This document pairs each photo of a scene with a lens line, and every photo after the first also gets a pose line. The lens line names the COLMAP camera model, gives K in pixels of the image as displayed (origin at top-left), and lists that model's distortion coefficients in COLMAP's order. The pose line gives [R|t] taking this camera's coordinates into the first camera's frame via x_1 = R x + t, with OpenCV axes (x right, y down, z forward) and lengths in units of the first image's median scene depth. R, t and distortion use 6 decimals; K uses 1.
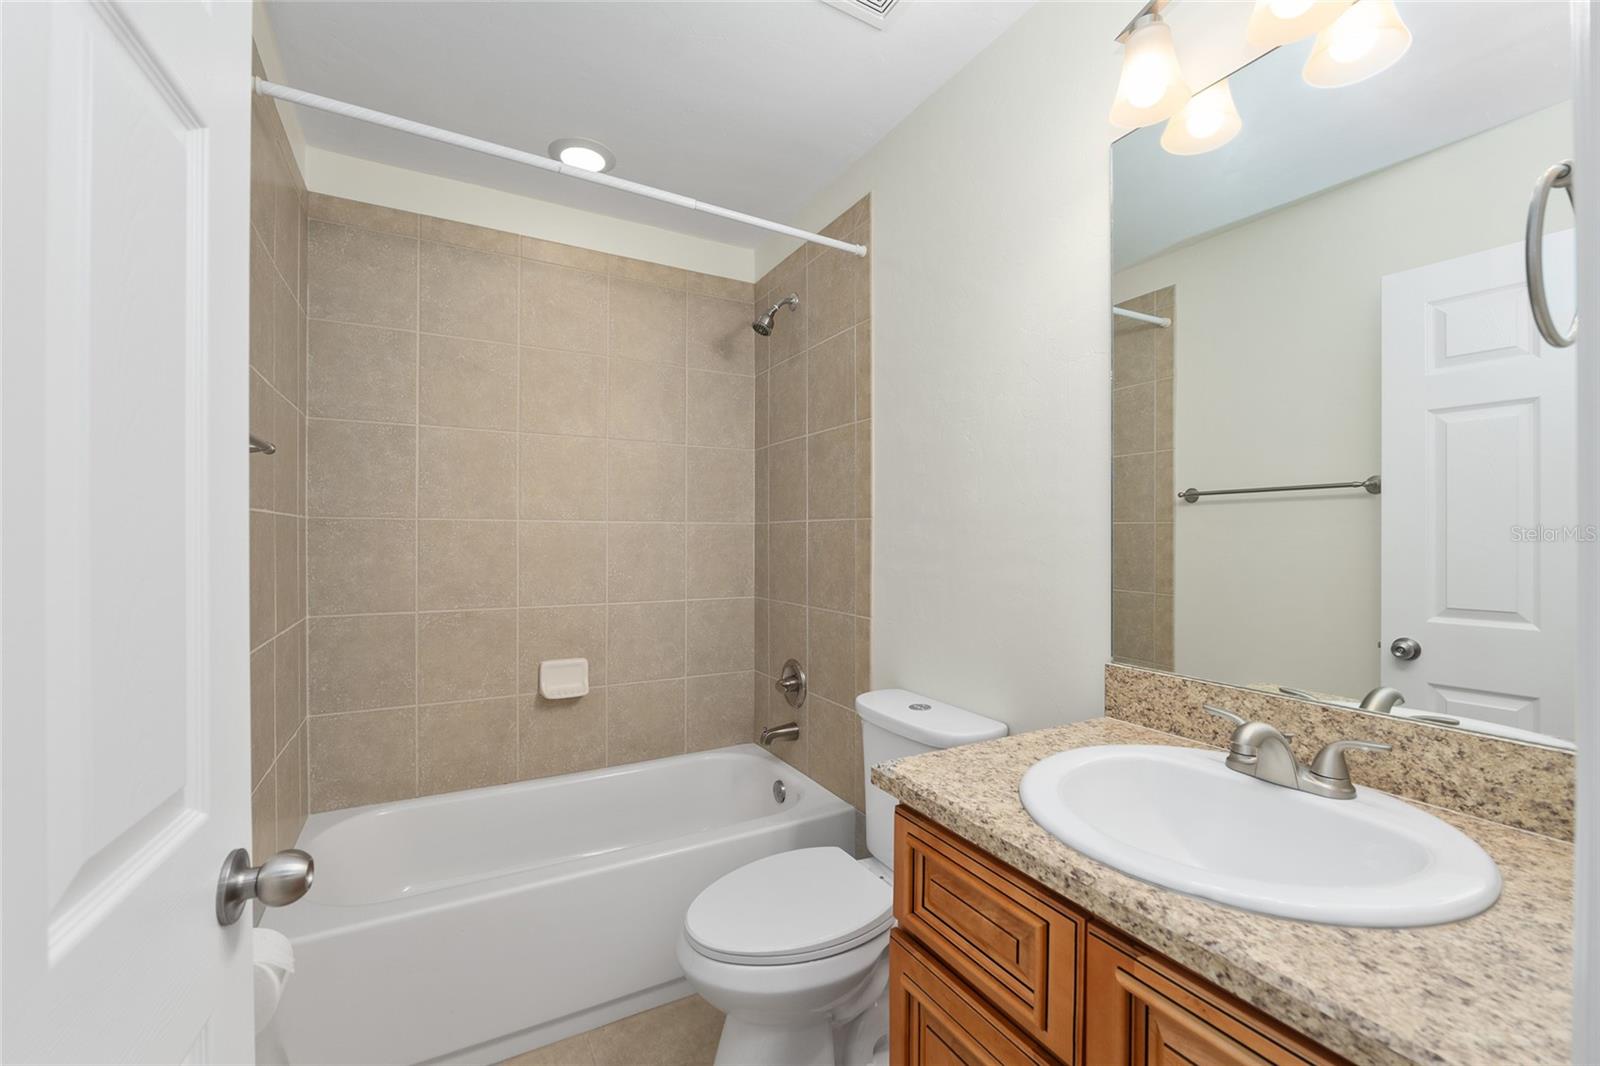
lens RADIAL K [[660.3, 0, 810.8], [0, 660.3, 533.1], [0, 0, 1]] dist [-0.010916, -0.000959]
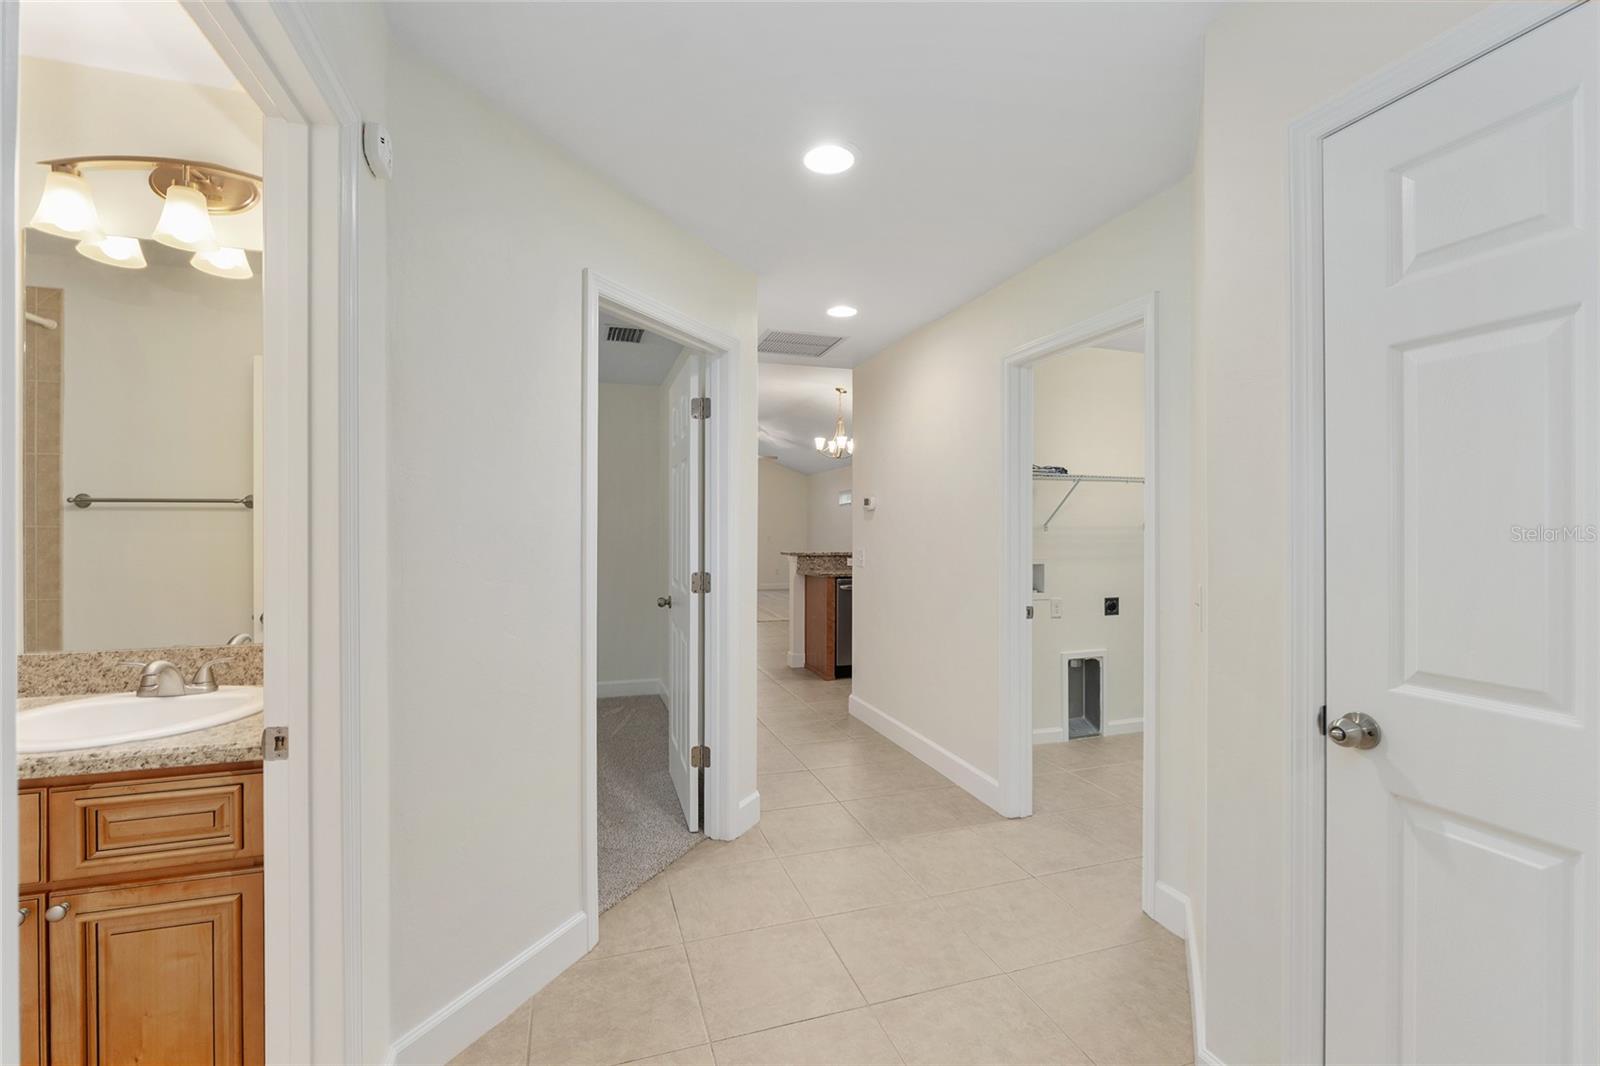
lens RADIAL K [[701.2, 0, 798.5], [0, 701.2, 527.4], [0, 0, 1]] dist [-0.012526, 0.000978]
pose [[0.219938, -0.005506, 0.975498, -0.542211], [-0.001924, 0.999980, 0.006078, -0.054198], [-0.975512, -0.003213, 0.219923, -0.776053]]
